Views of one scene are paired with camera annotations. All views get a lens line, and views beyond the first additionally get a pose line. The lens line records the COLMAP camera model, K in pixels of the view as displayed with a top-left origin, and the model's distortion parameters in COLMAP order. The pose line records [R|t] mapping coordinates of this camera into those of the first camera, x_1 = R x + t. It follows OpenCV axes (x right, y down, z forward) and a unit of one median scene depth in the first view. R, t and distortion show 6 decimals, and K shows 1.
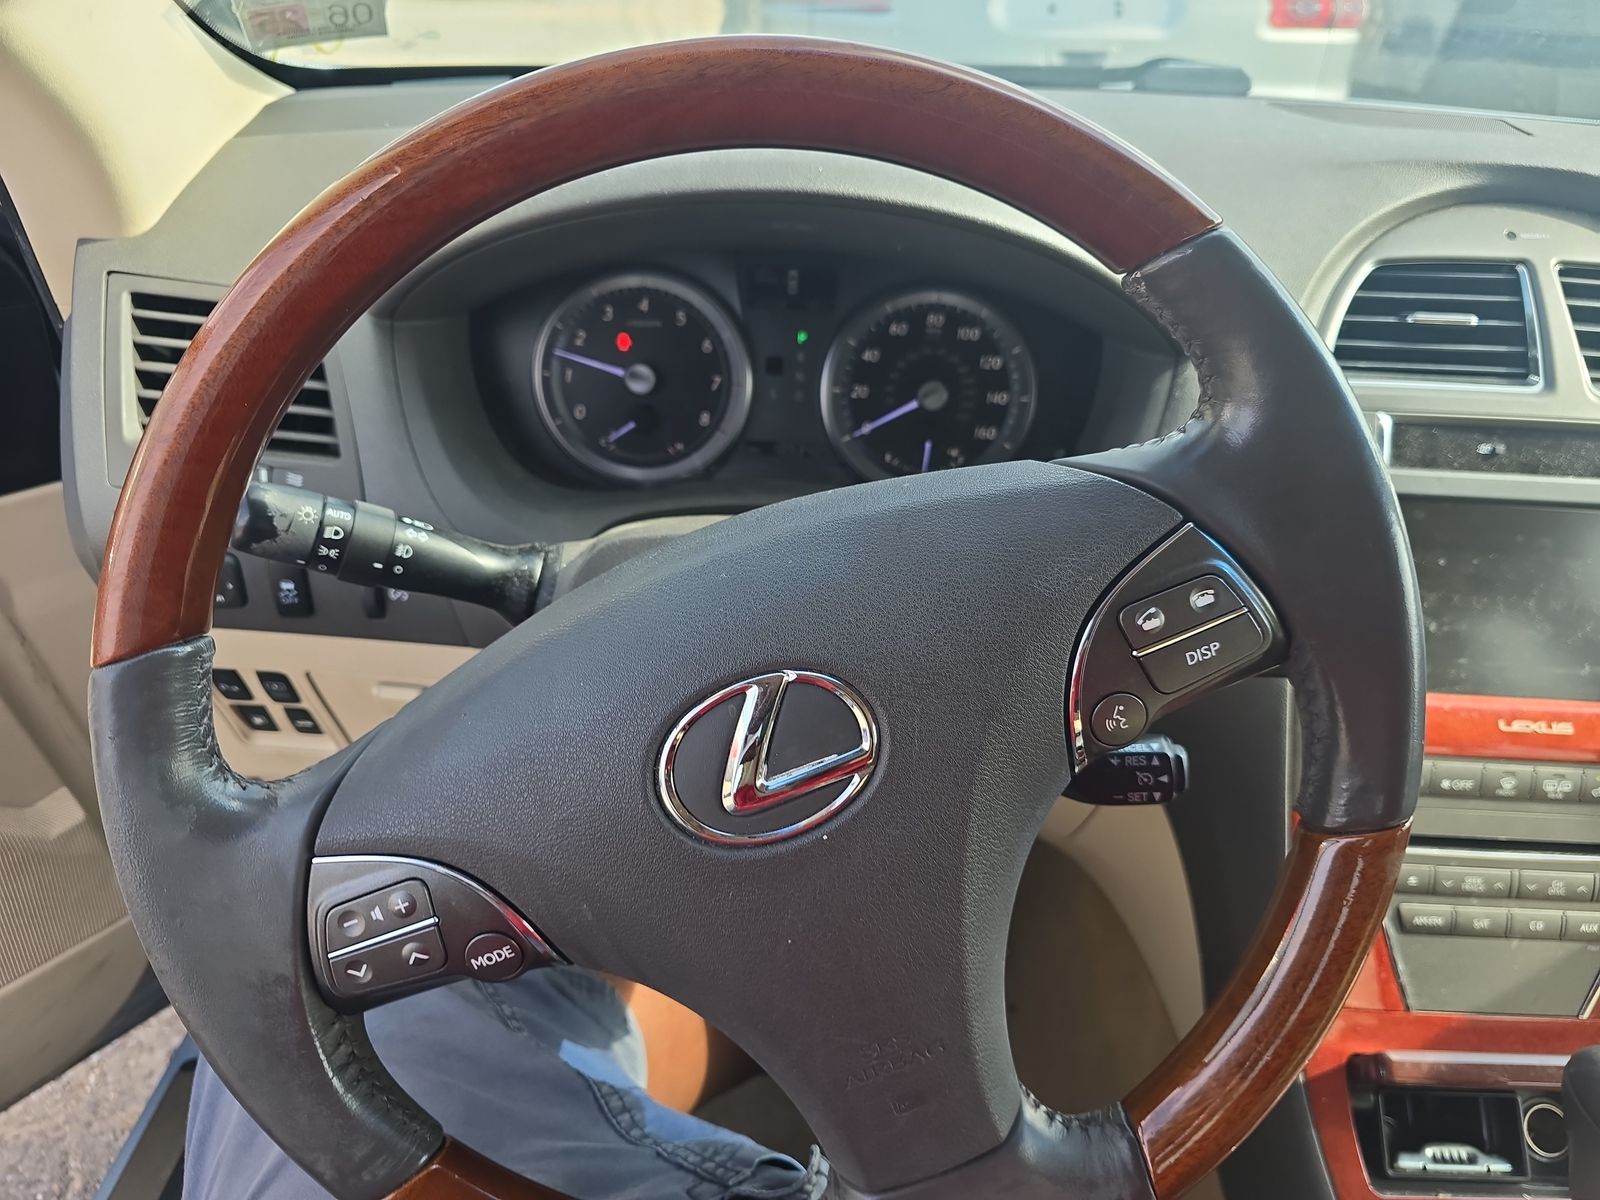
lens RADIAL K [[1088.8, 0, 802.7], [0, 1088.8, 593.4], [0, 0, 1]] dist [0.052551, -0.048821]
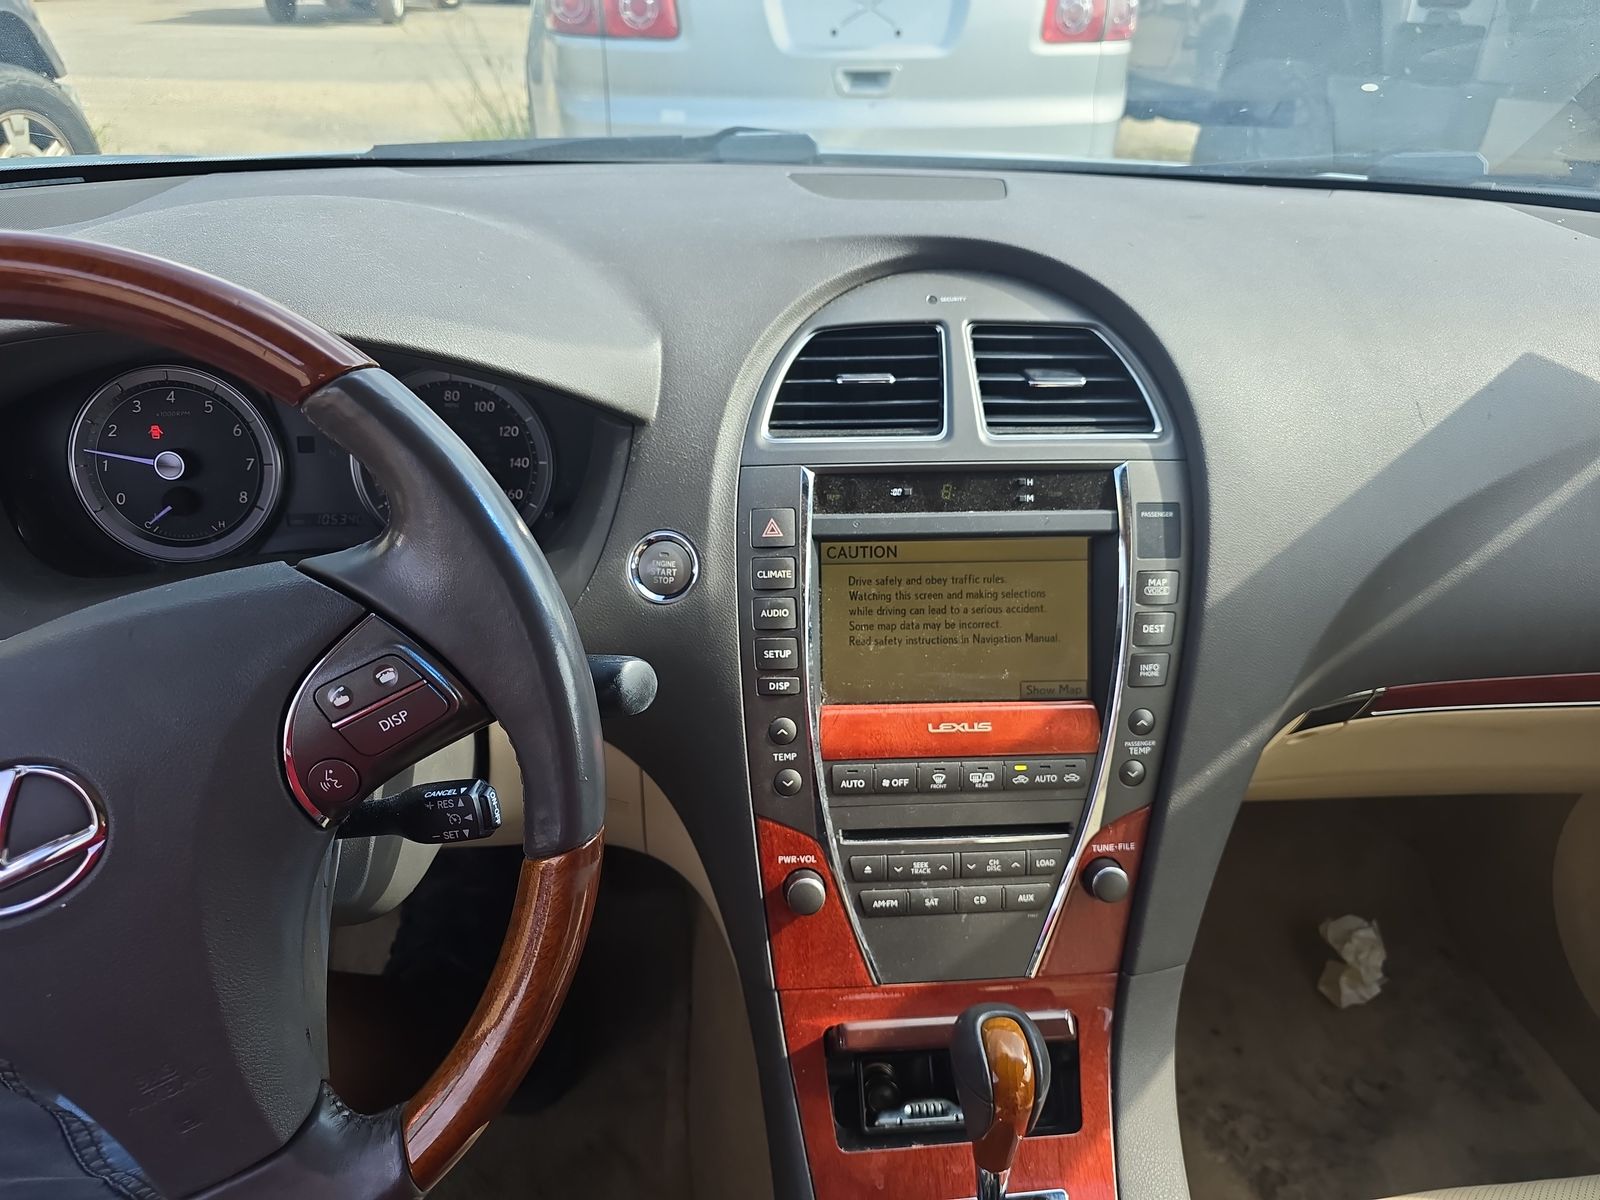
lens RADIAL K [[1088.8, 0, 797.2], [0, 1088.8, 585.4], [0, 0, 1]] dist [0.052551, -0.048821]
pose [[0.996315, -0.067630, 0.052758, 0.437419], [0.067981, 0.997675, -0.004873, -0.033363], [-0.052306, 0.008442, 0.998595, -0.129781]]
